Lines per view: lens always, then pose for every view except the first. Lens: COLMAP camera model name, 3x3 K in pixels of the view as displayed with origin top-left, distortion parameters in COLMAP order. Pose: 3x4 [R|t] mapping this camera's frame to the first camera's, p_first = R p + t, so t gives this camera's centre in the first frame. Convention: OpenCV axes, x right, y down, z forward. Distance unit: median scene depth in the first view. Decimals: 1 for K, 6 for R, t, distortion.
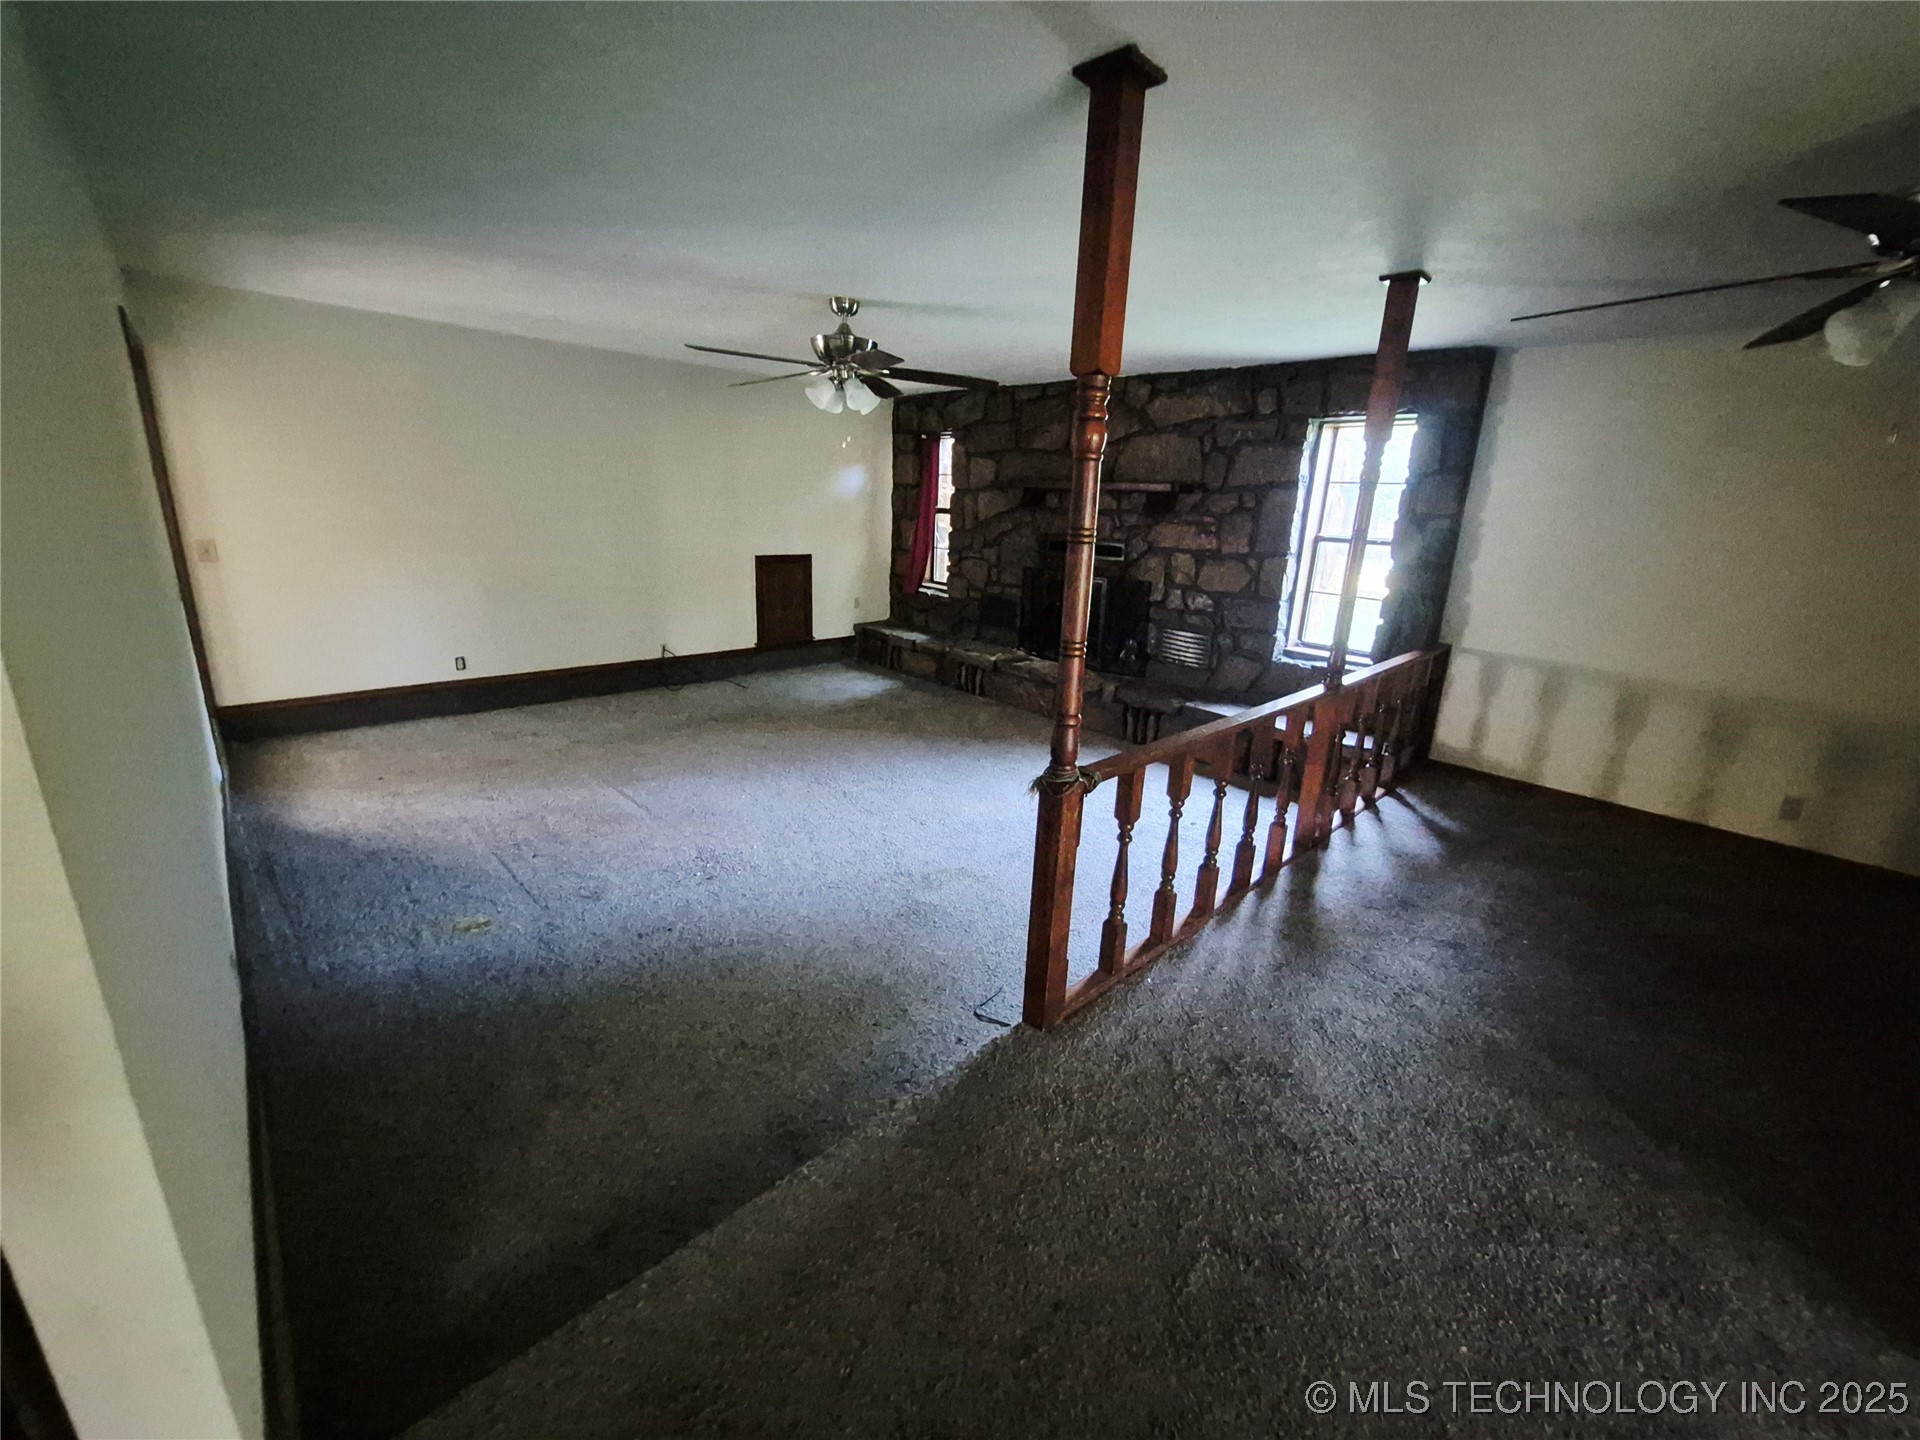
lens RADIAL K [[752.8, 0, 966.3], [0, 752.8, 706.7], [0, 0, 1]] dist [-0.000220, -0.000055]
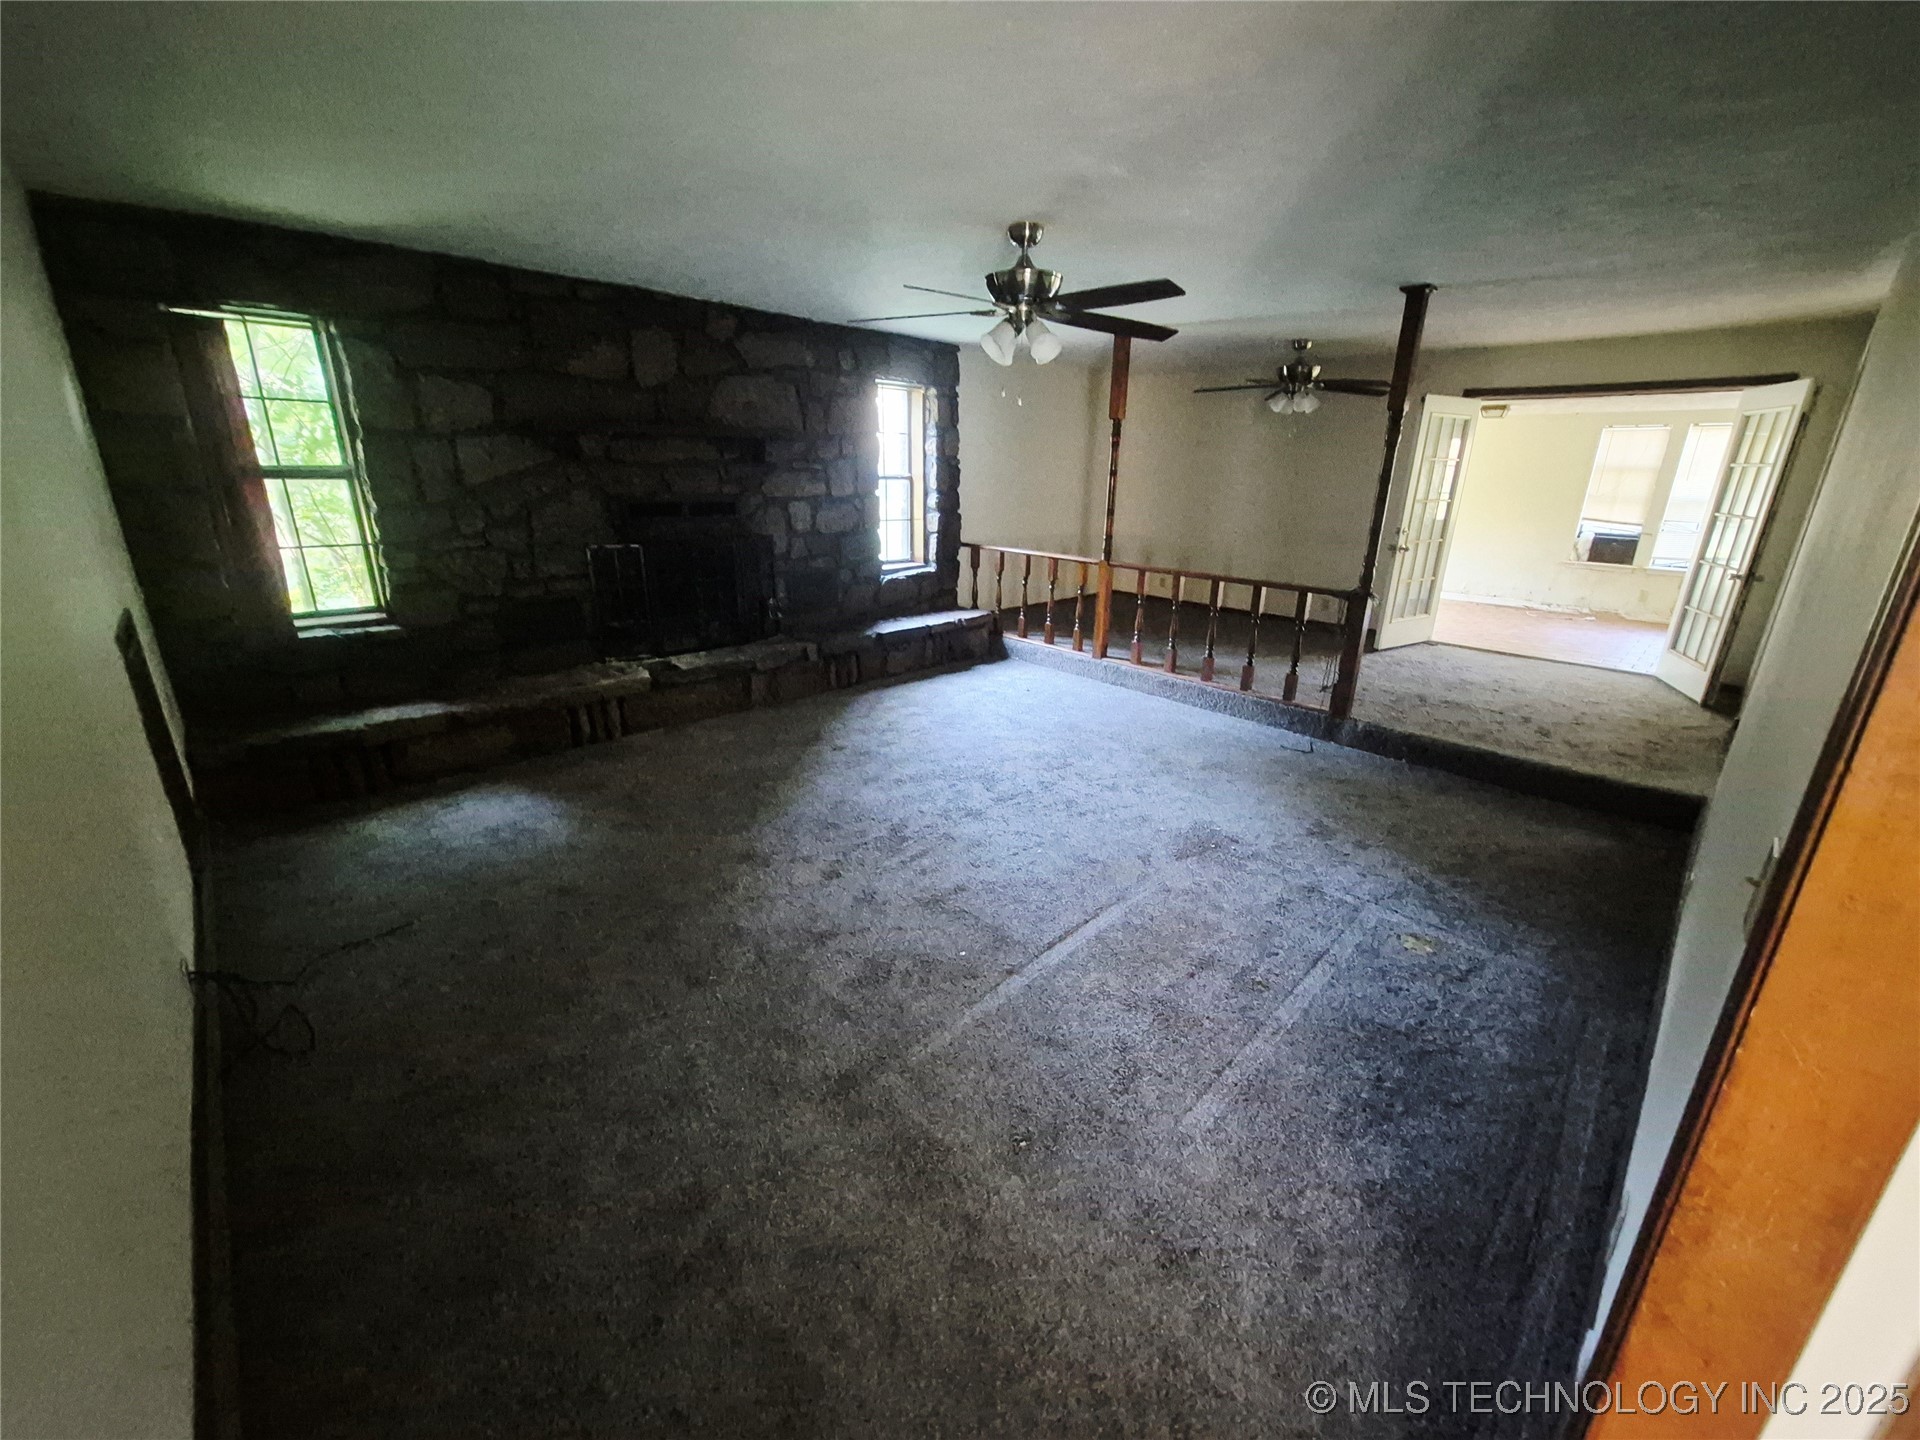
lens RADIAL K [[767.9, 0, 960.0], [0, 767.9, 720.0], [0, 0, 1]] dist [-0.000131, 0.000004]
pose [[-0.007649, -0.361824, 0.932215, -0.789375], [0.249366, 0.902100, 0.352181, -0.246573], [-0.968379, 0.235157, 0.083327, 0.765953]]
